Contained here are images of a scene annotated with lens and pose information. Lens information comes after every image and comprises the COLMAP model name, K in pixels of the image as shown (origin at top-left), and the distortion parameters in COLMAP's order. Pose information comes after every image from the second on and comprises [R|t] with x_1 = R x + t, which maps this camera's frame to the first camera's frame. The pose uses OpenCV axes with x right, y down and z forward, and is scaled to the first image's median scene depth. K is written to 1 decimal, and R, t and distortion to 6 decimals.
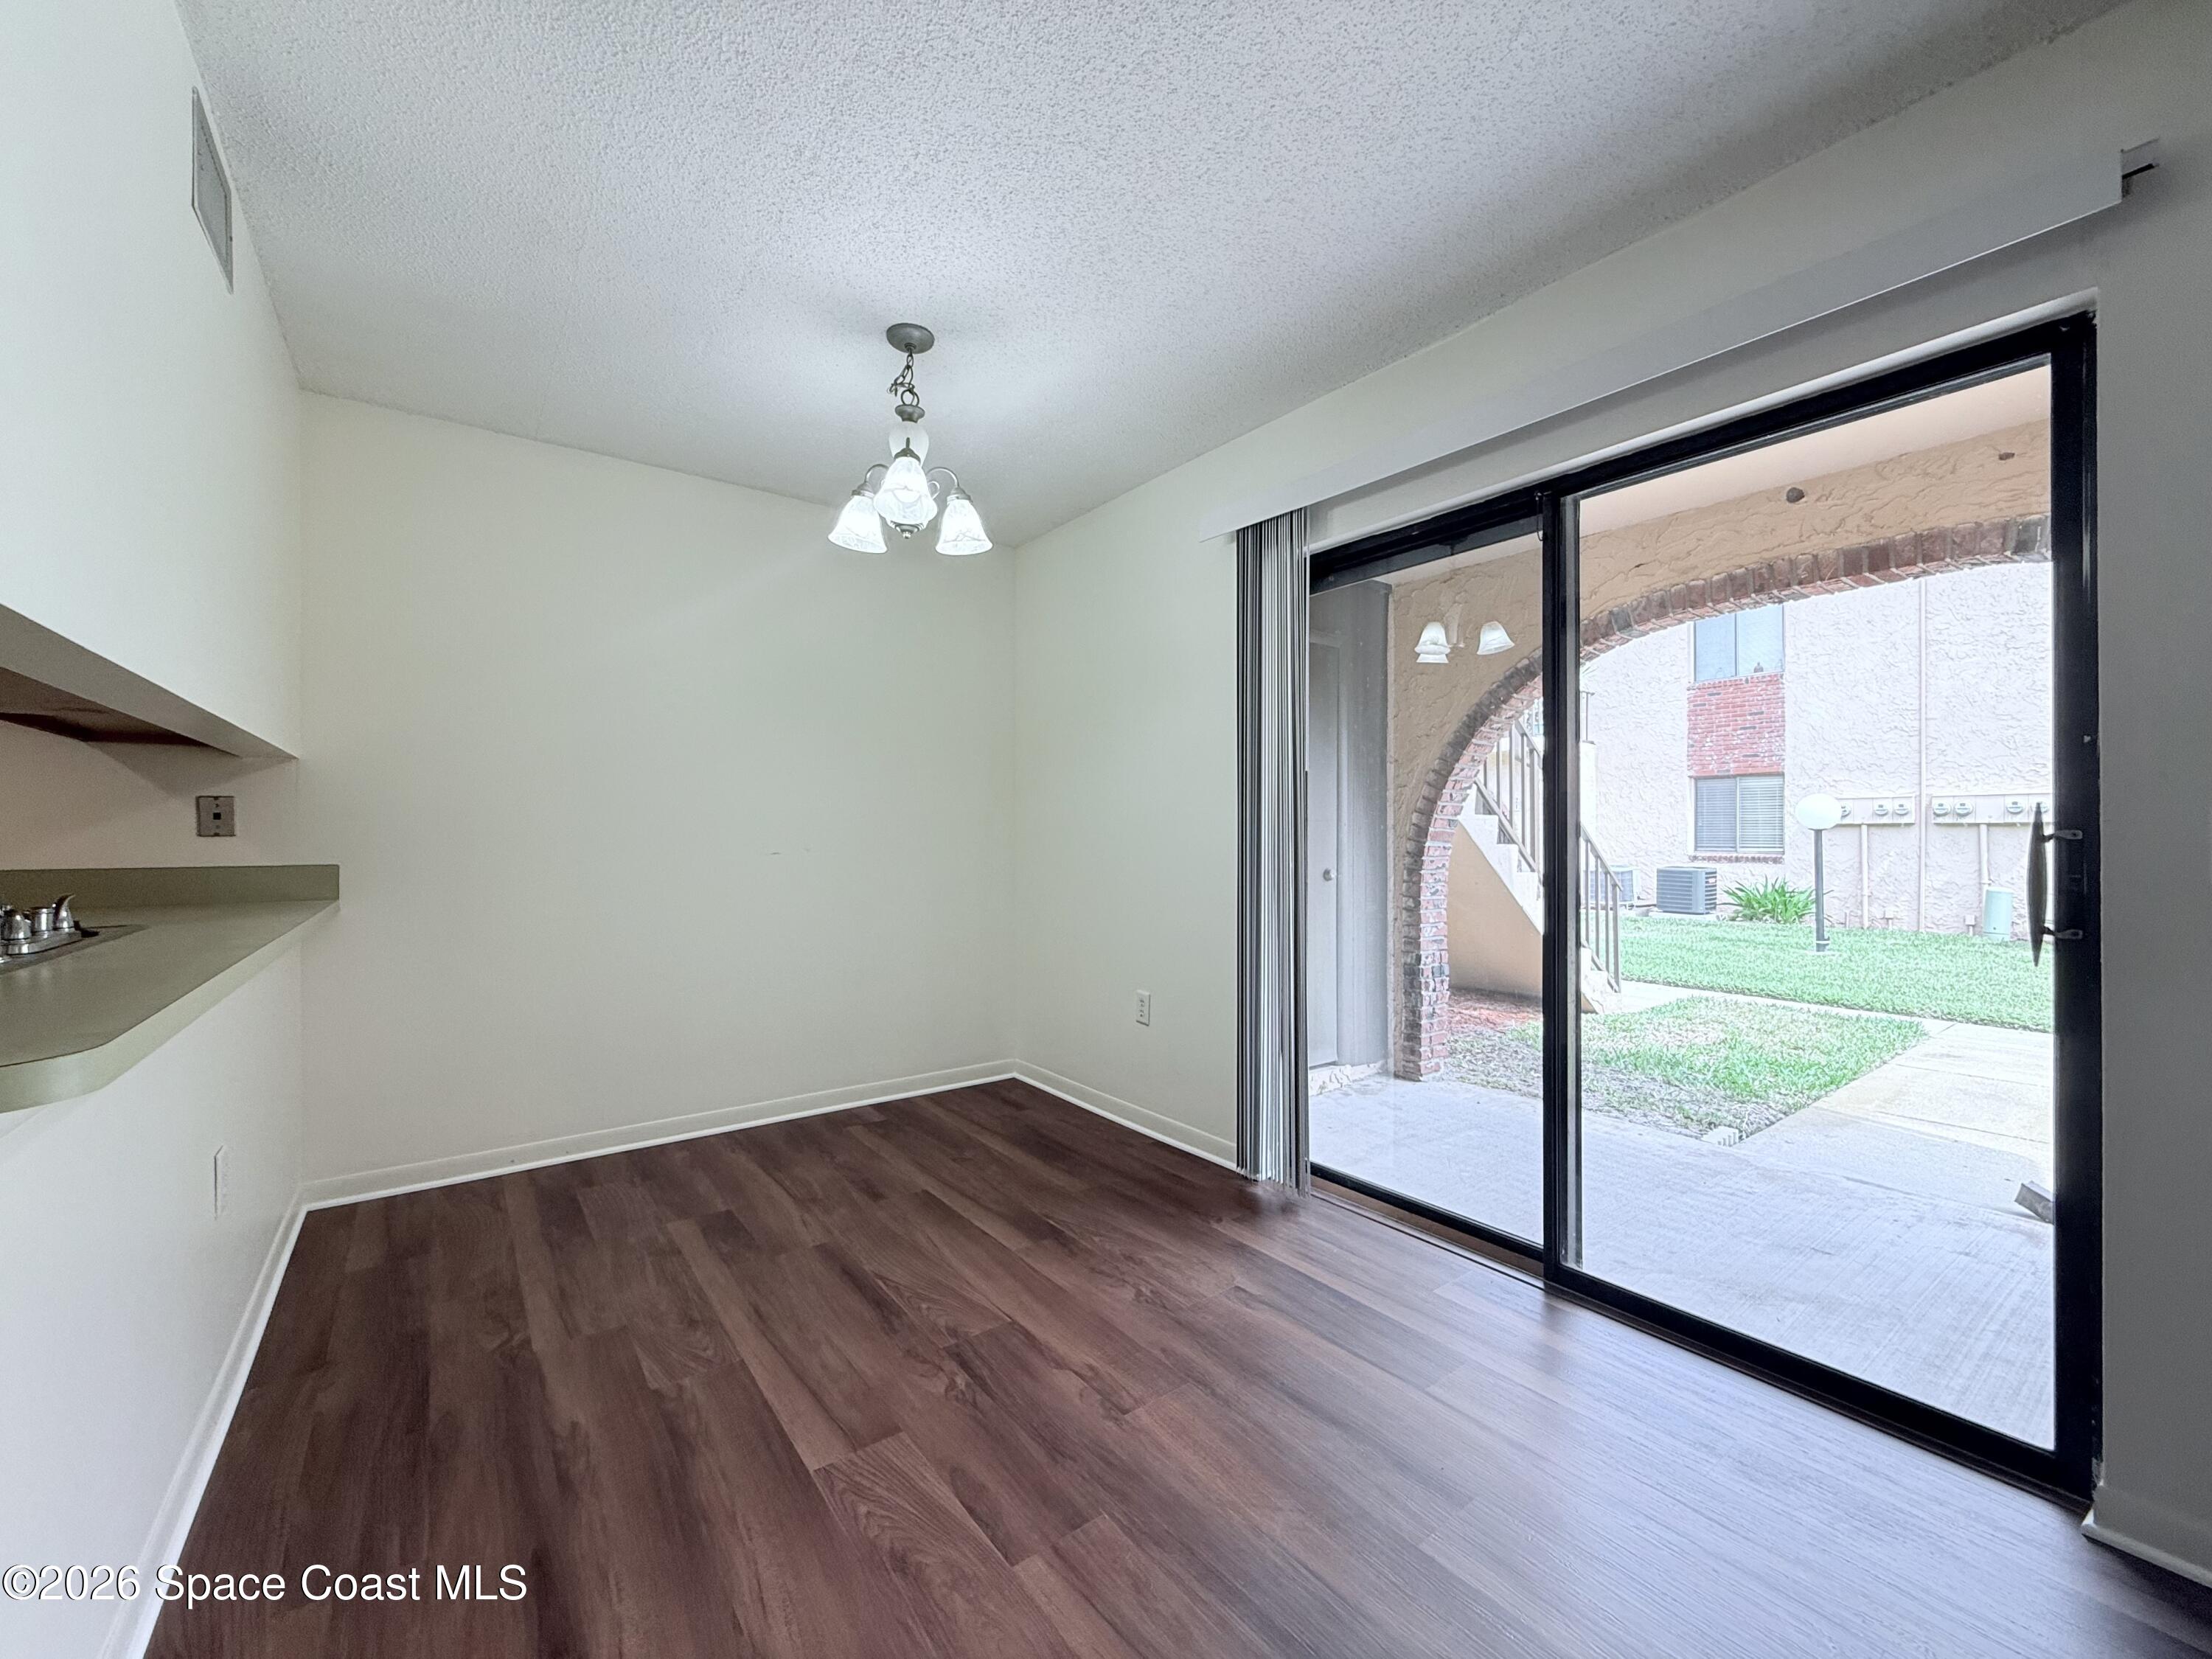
lens RADIAL K [[887.2, 0, 1103.2], [0, 887.2, 829.1], [0, 0, 1]] dist [0.000024, -0.001001]
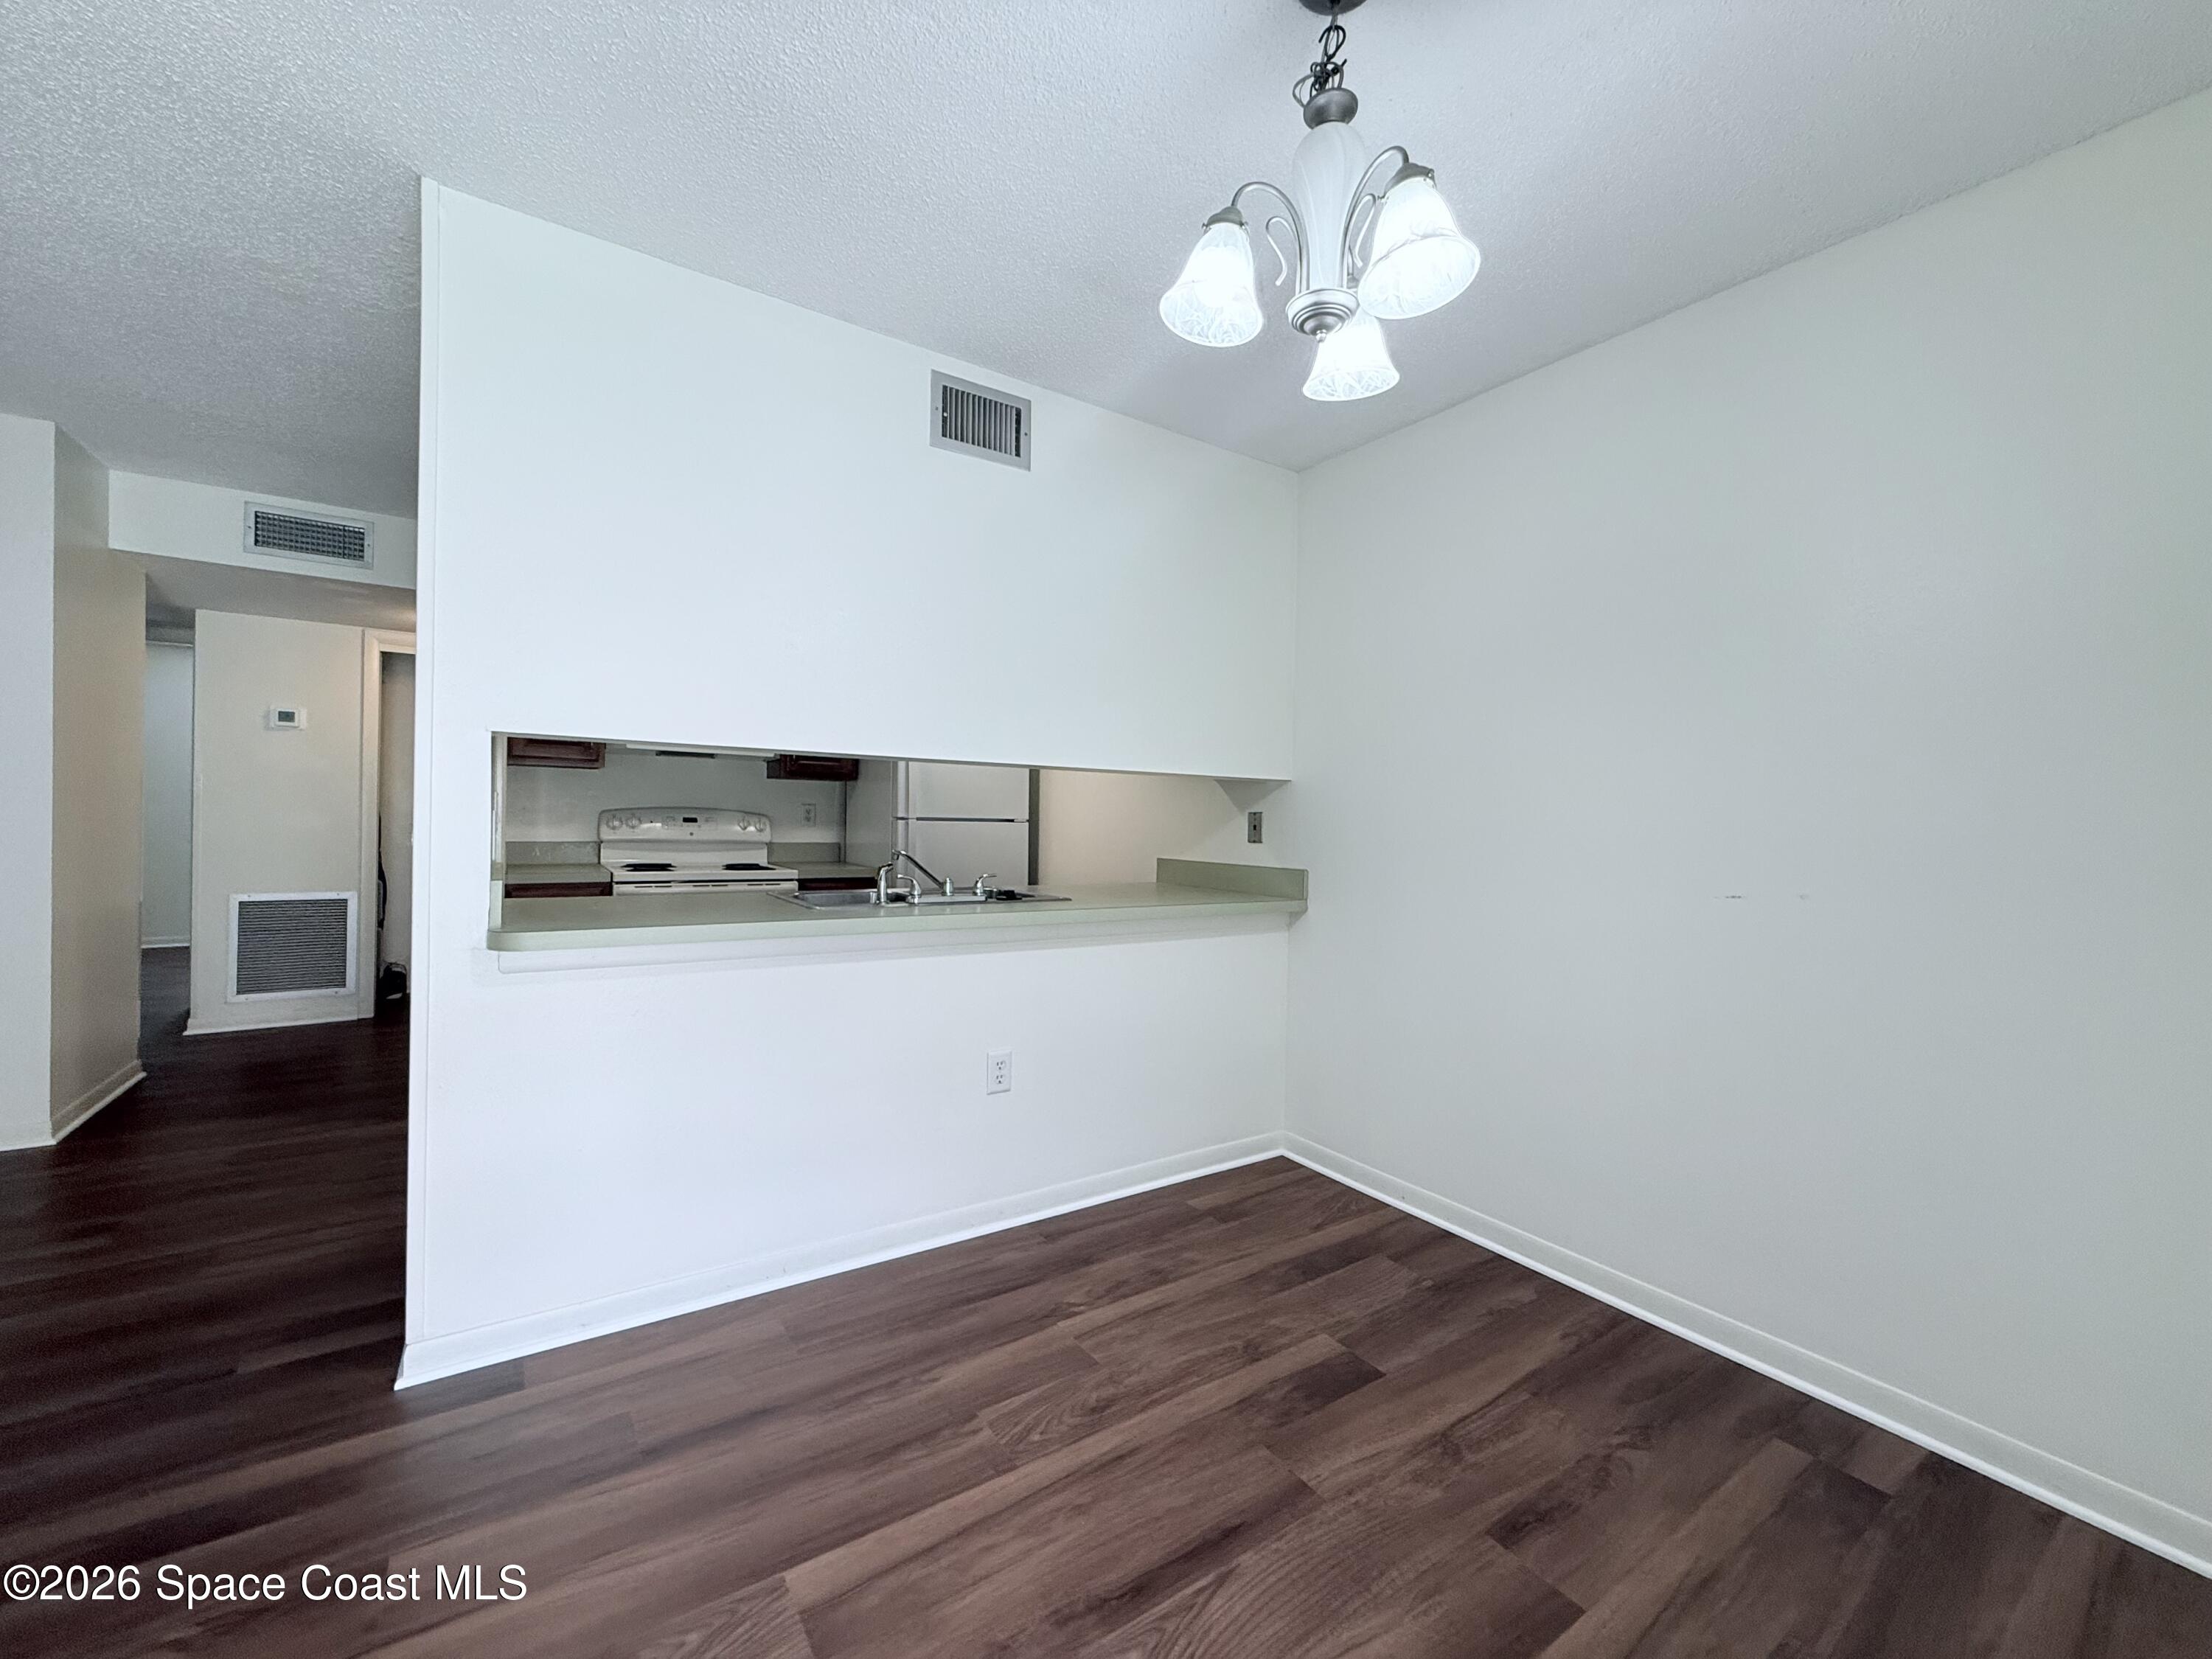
lens RADIAL K [[887.2, 0, 1106.9], [0, 887.2, 826.6], [0, 0, 1]] dist [0.000024, -0.001001]
pose [[-0.062891, 0.003826, -0.998013, 0.330140], [-0.018844, 0.999810, 0.005020, -0.018748], [0.997842, 0.019123, -0.062807, 0.853085]]
